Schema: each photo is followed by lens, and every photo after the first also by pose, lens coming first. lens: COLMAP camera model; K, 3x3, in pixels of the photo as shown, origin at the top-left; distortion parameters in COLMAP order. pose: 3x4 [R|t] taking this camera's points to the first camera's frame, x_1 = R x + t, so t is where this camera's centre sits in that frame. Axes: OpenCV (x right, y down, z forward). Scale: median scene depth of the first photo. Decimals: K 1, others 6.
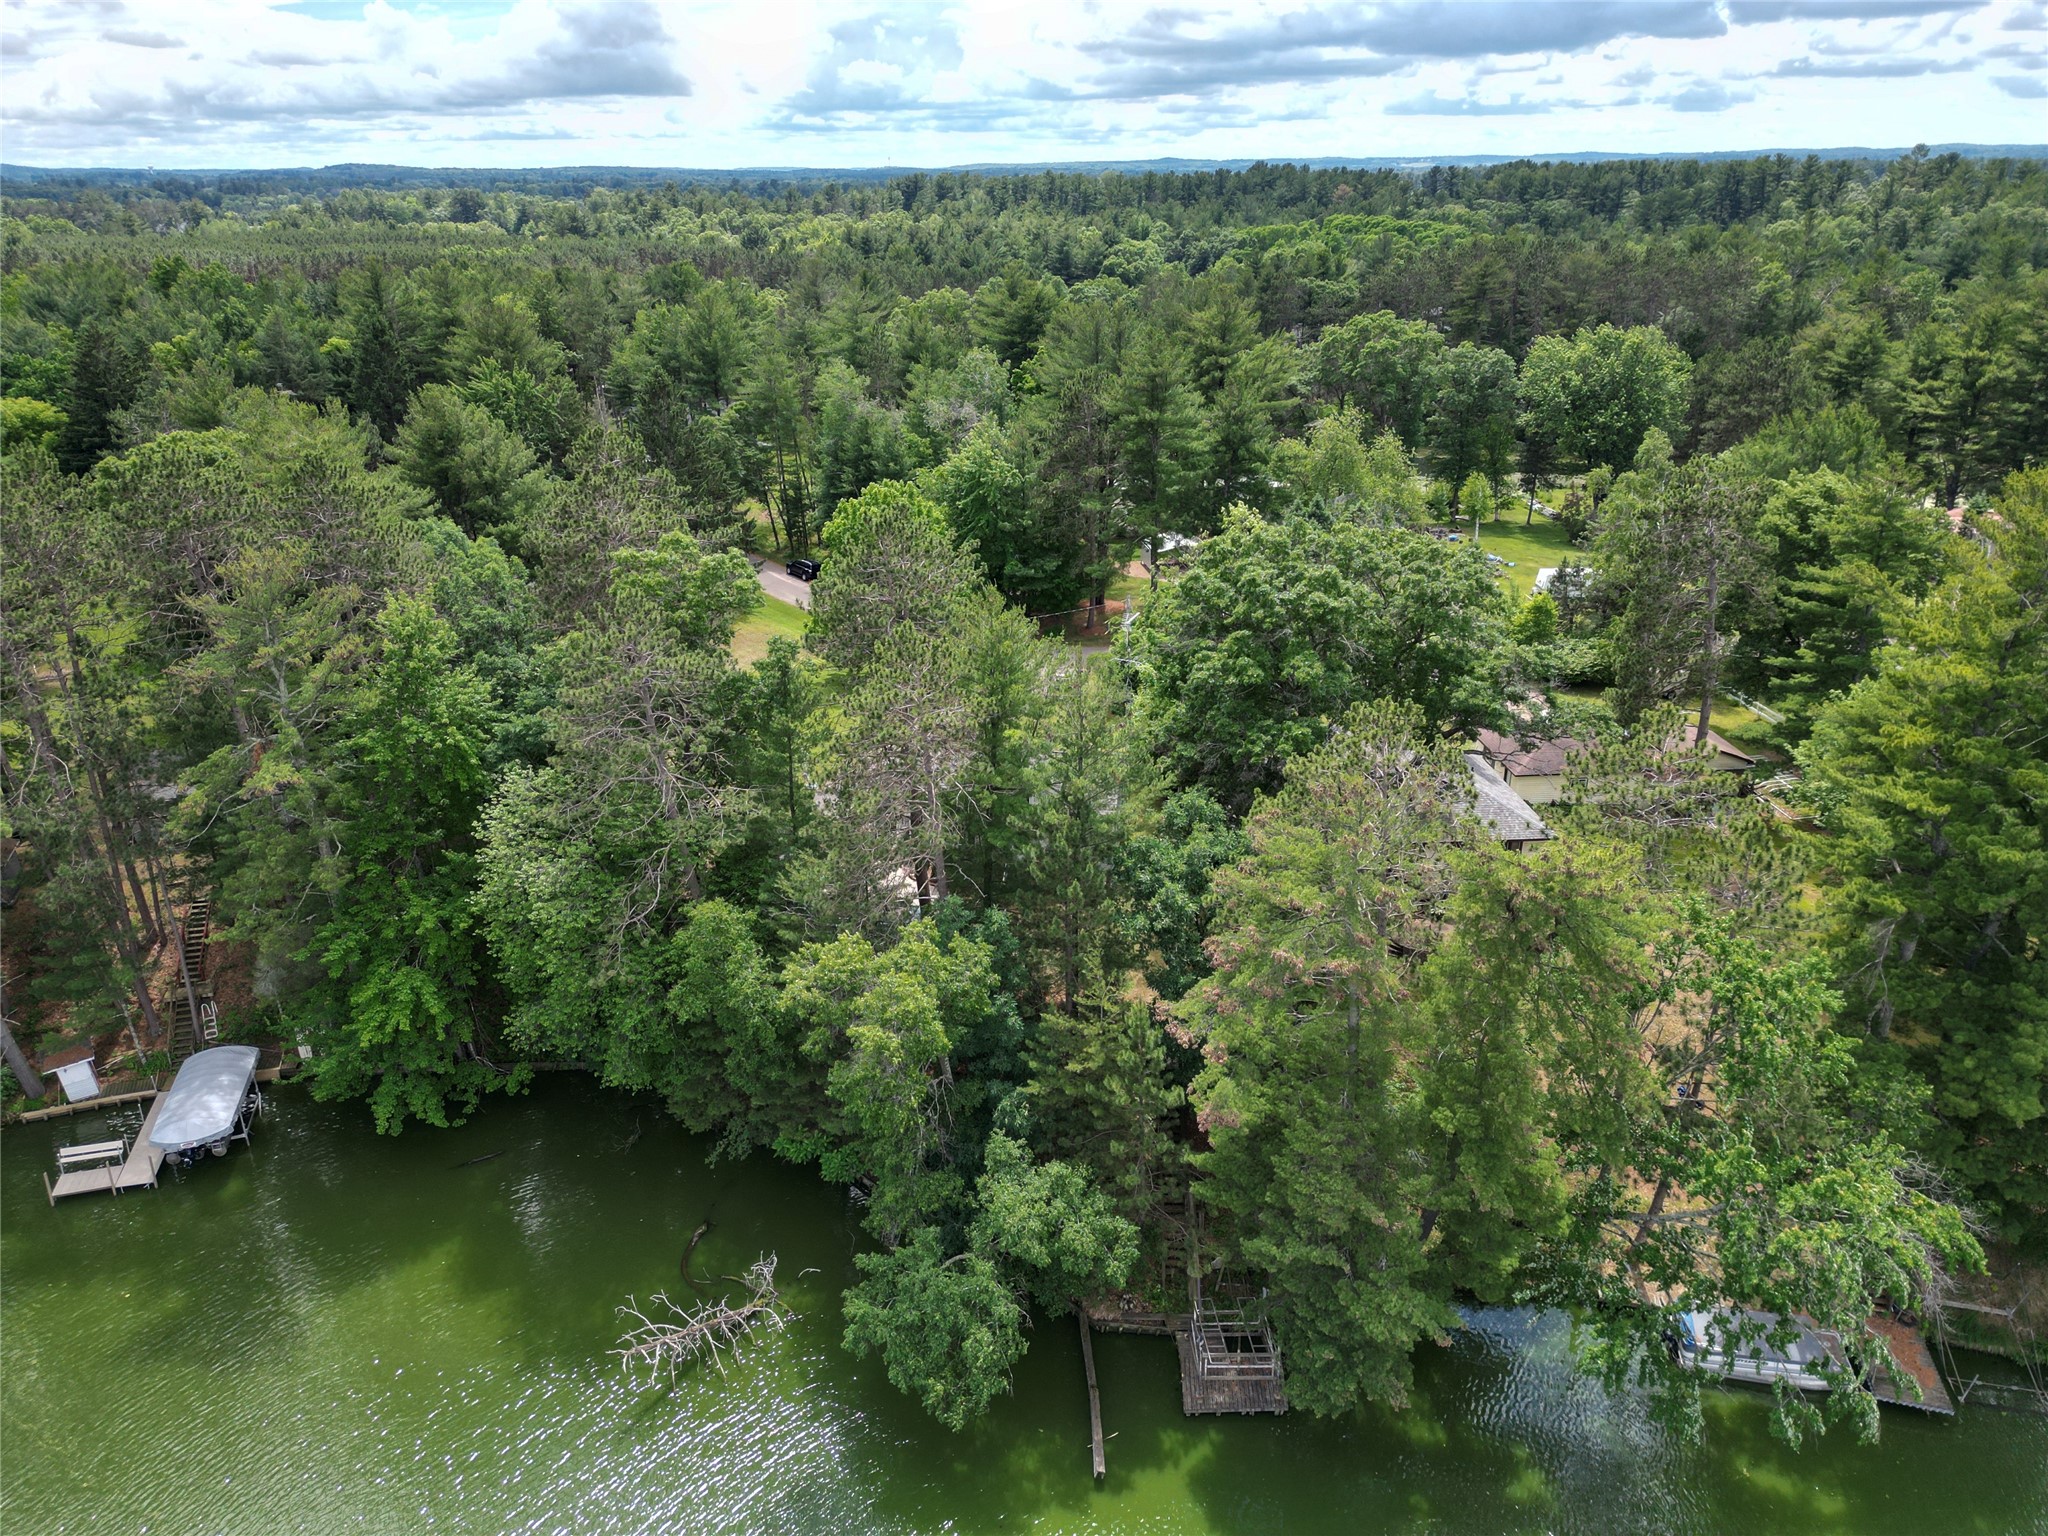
lens RADIAL K [[1431.6, 0, 1026.5], [0, 1431.6, 786.8], [0, 0, 1]] dist [0.095743, -0.086233]
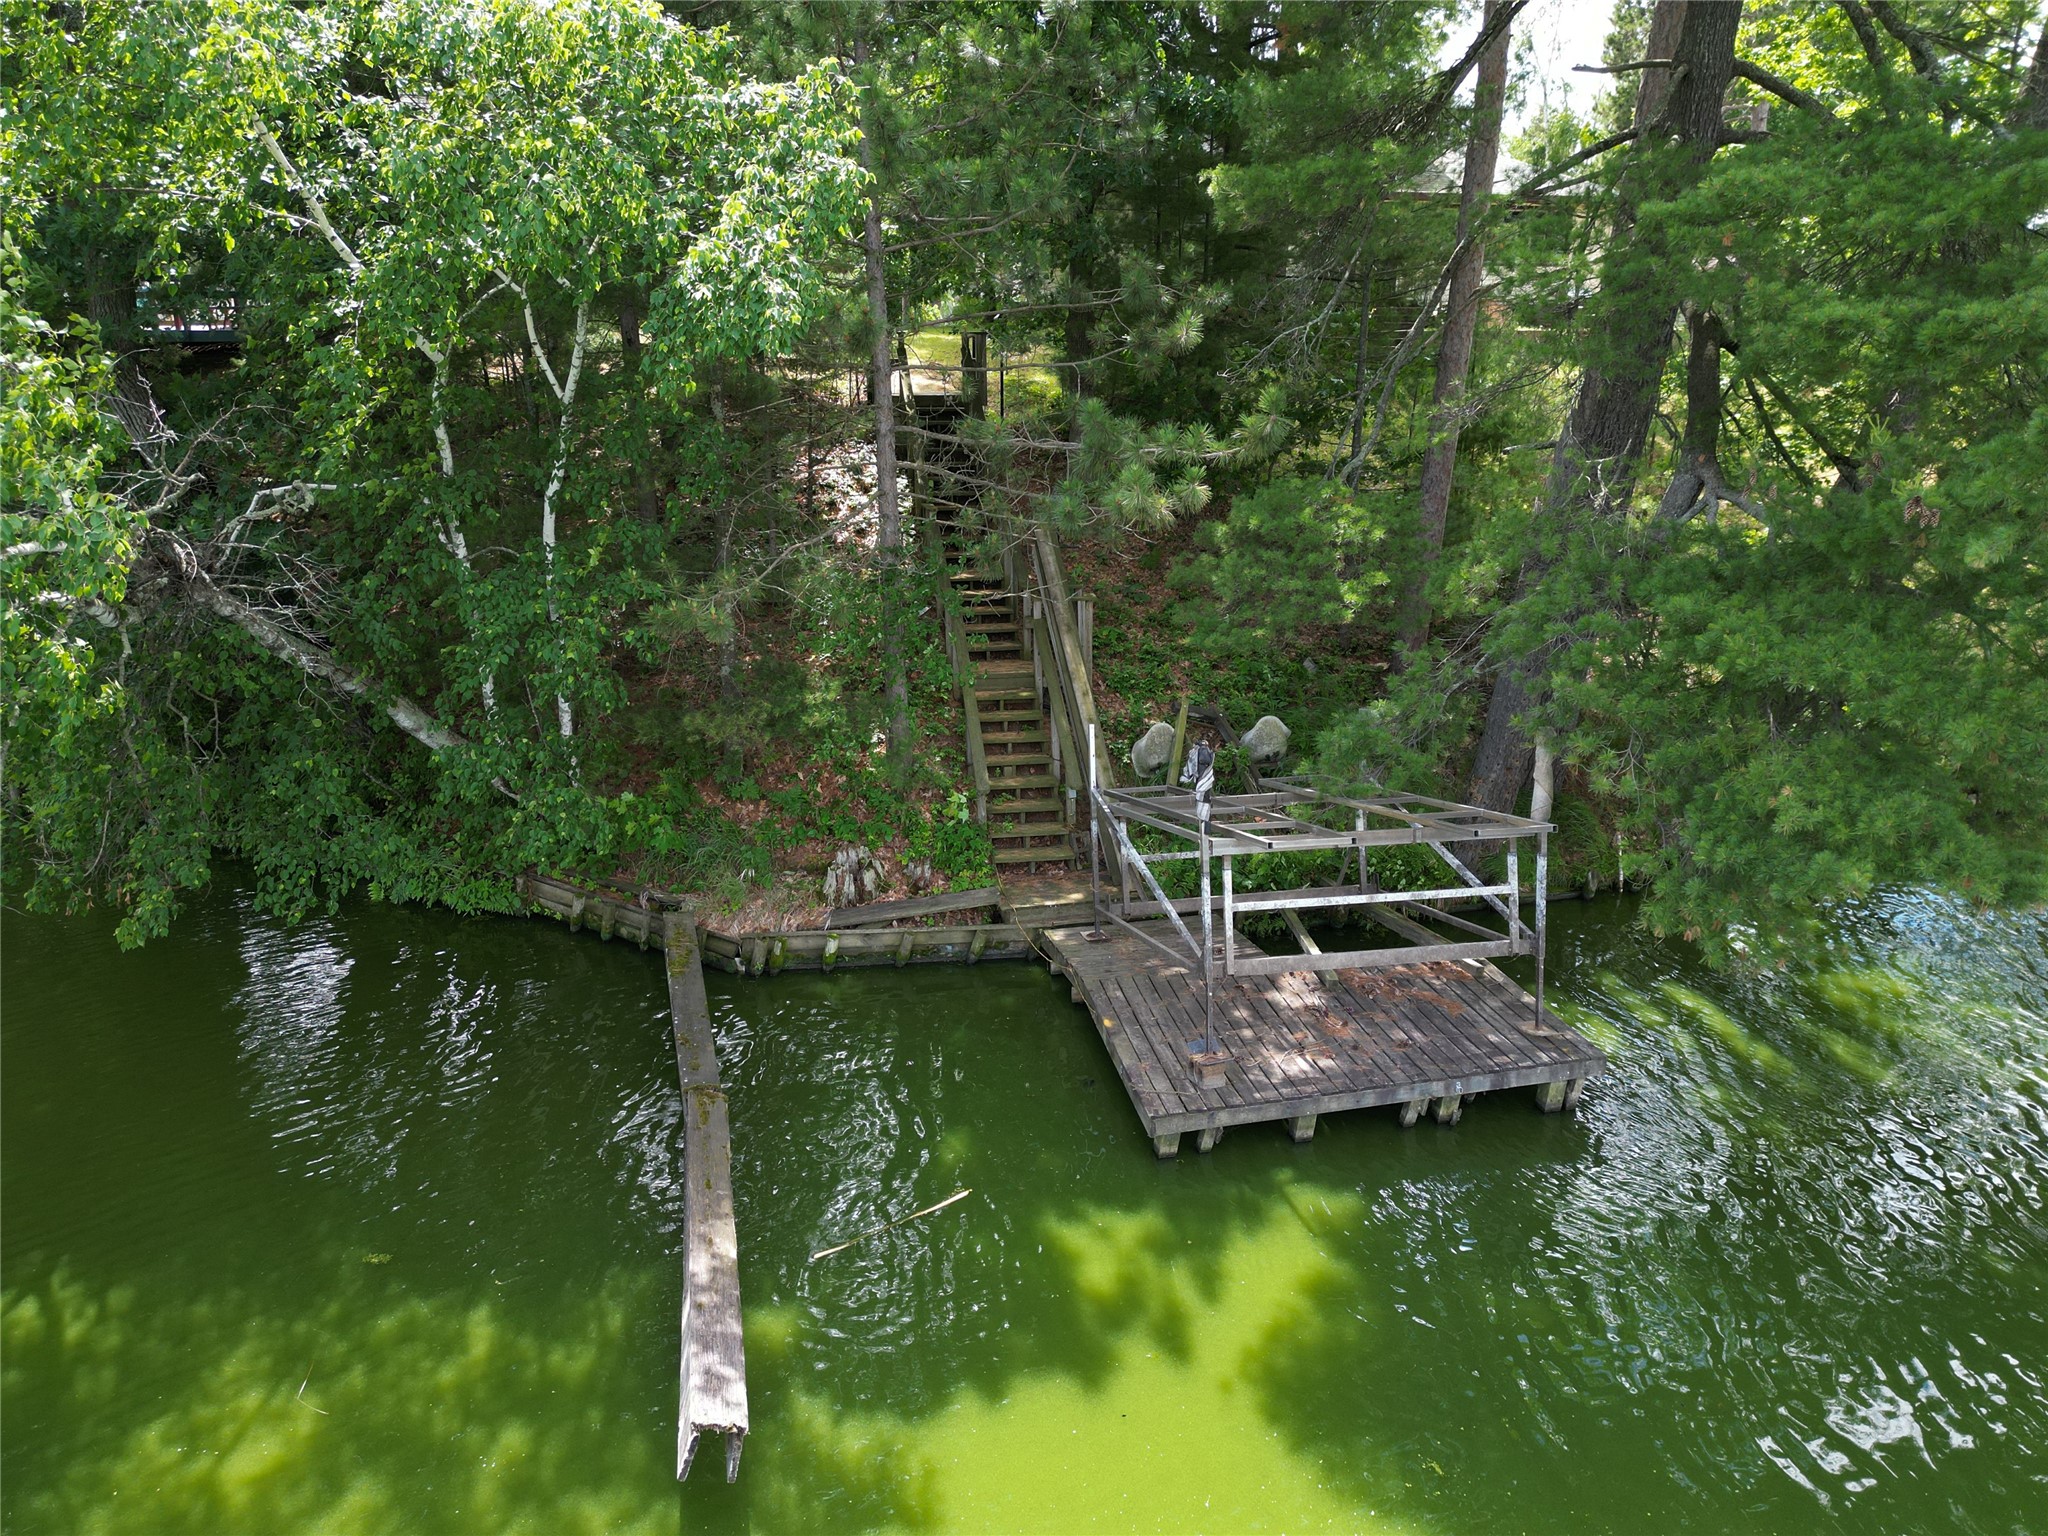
lens RADIAL K [[1468.8, 0, 1024.0], [0, 1468.8, 768.0], [0, 0, 1]] dist [0.092232, -0.075781]
pose [[0.977547, -0.044071, 0.206056, 0.040557], [0.068116, 0.991473, -0.111090, 0.323267], [-0.199403, 0.122631, 0.972214, 0.639072]]
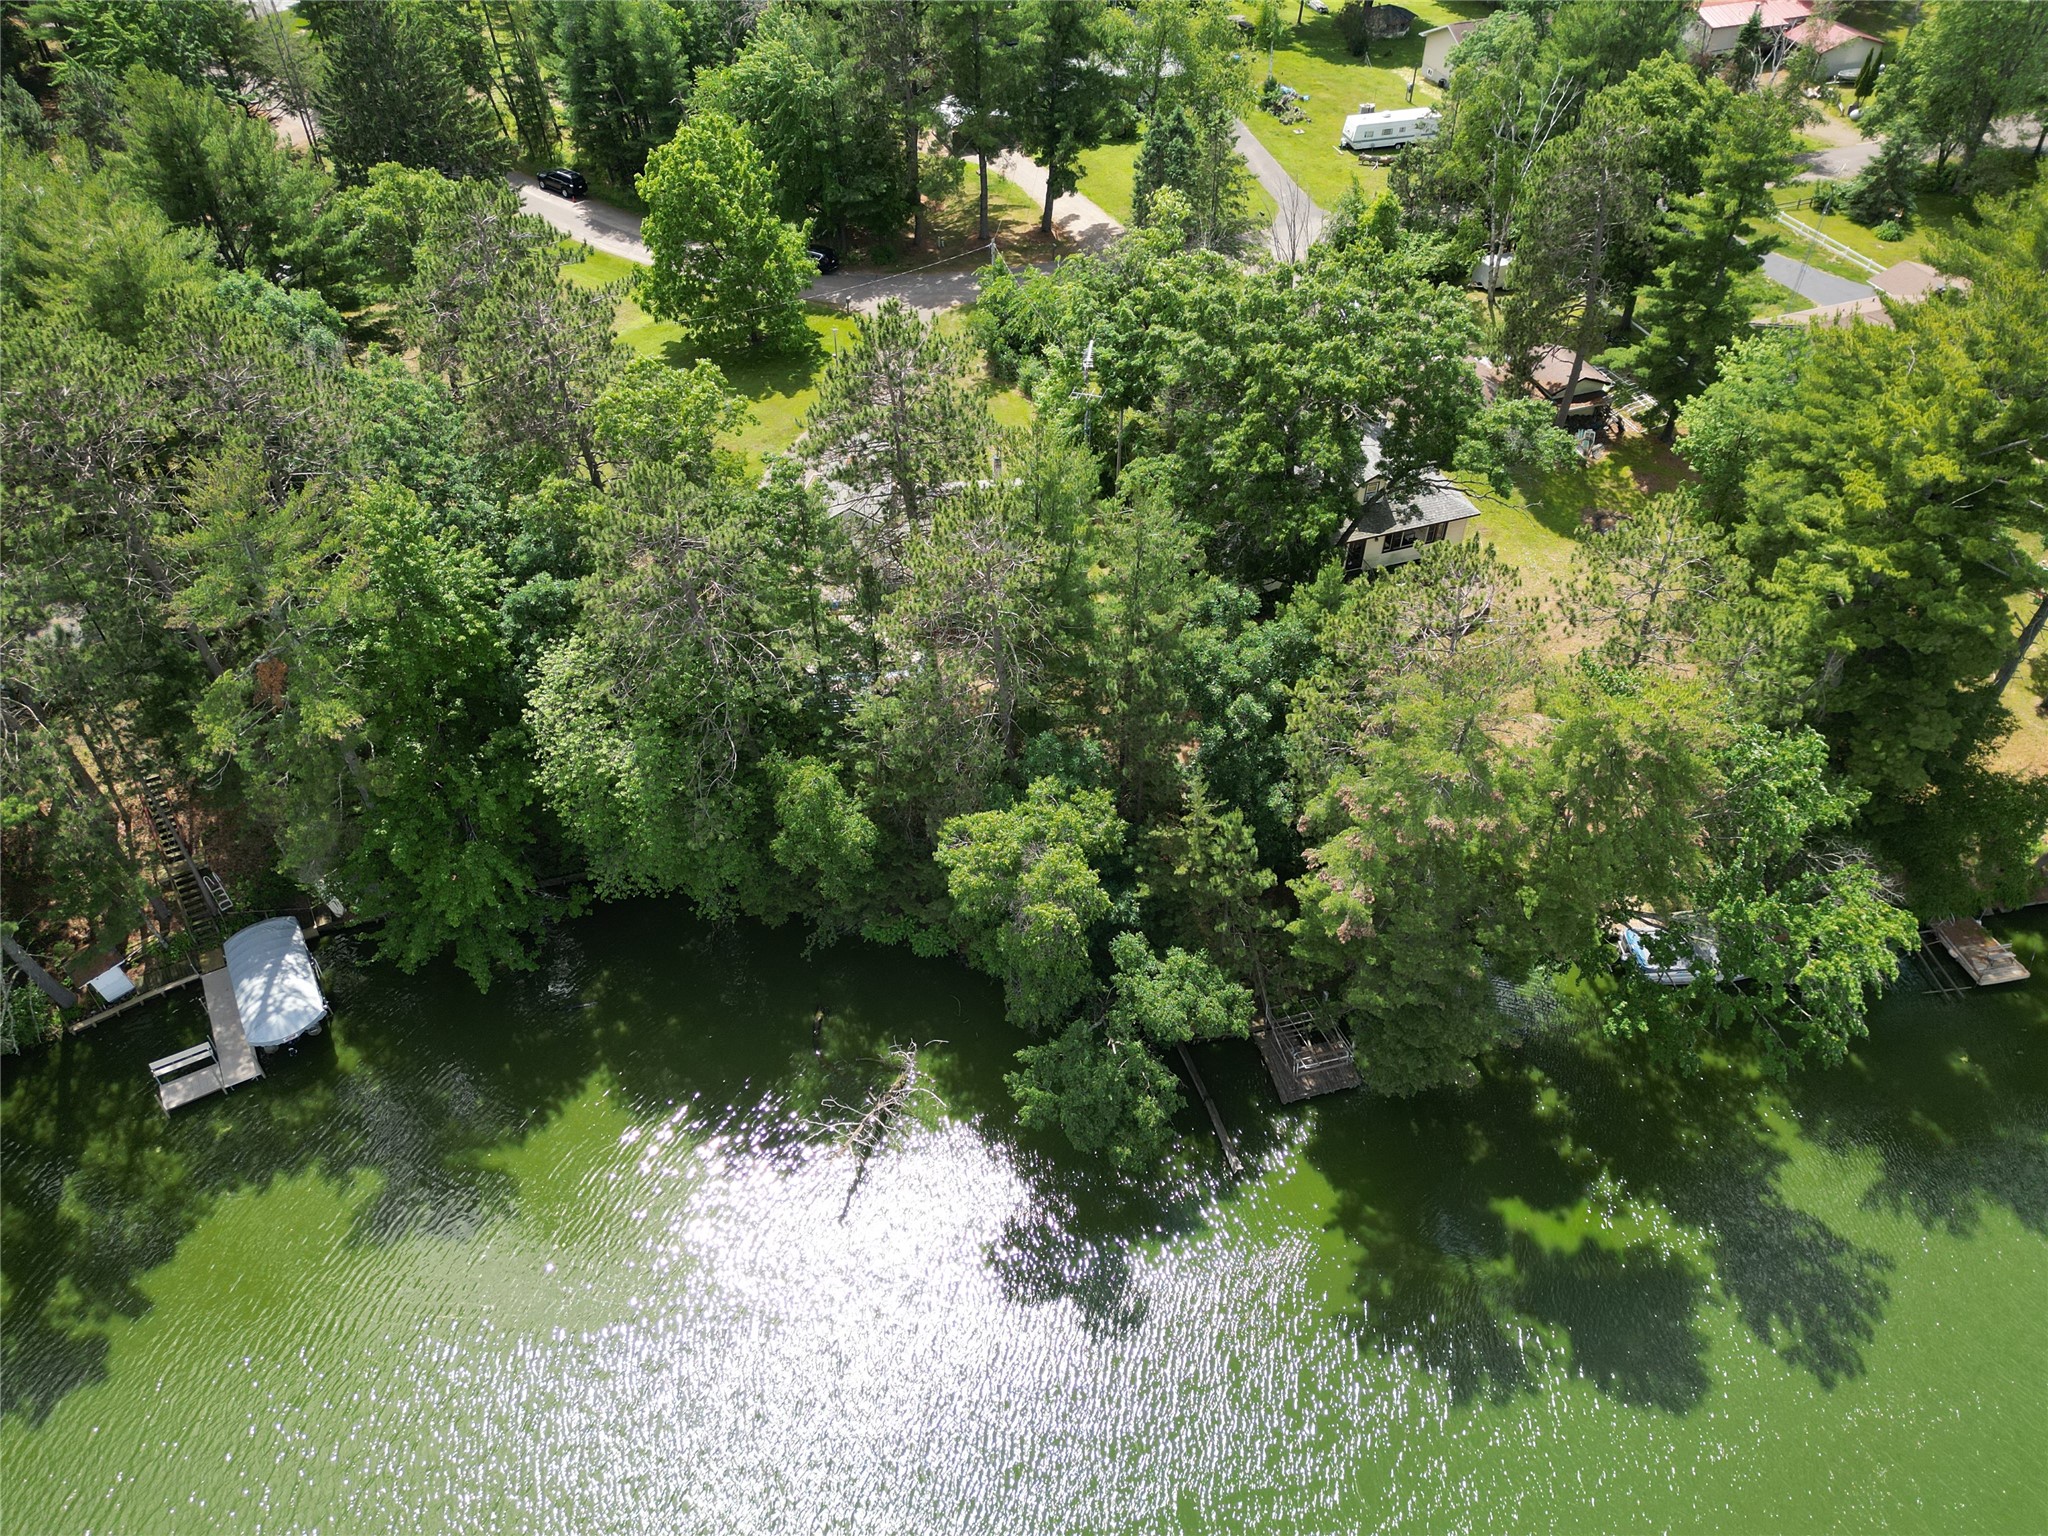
lens RADIAL K [[1429.4, 0, 1027.0], [0, 1429.4, 773.9], [0, 0, 1]] dist [0.119966, -0.126766]
pose [[0.968113, -0.174203, 0.180030, -0.225147], [0.099512, 0.926929, 0.361802, -0.243779], [-0.229902, -0.332350, 0.914707, 0.009035]]
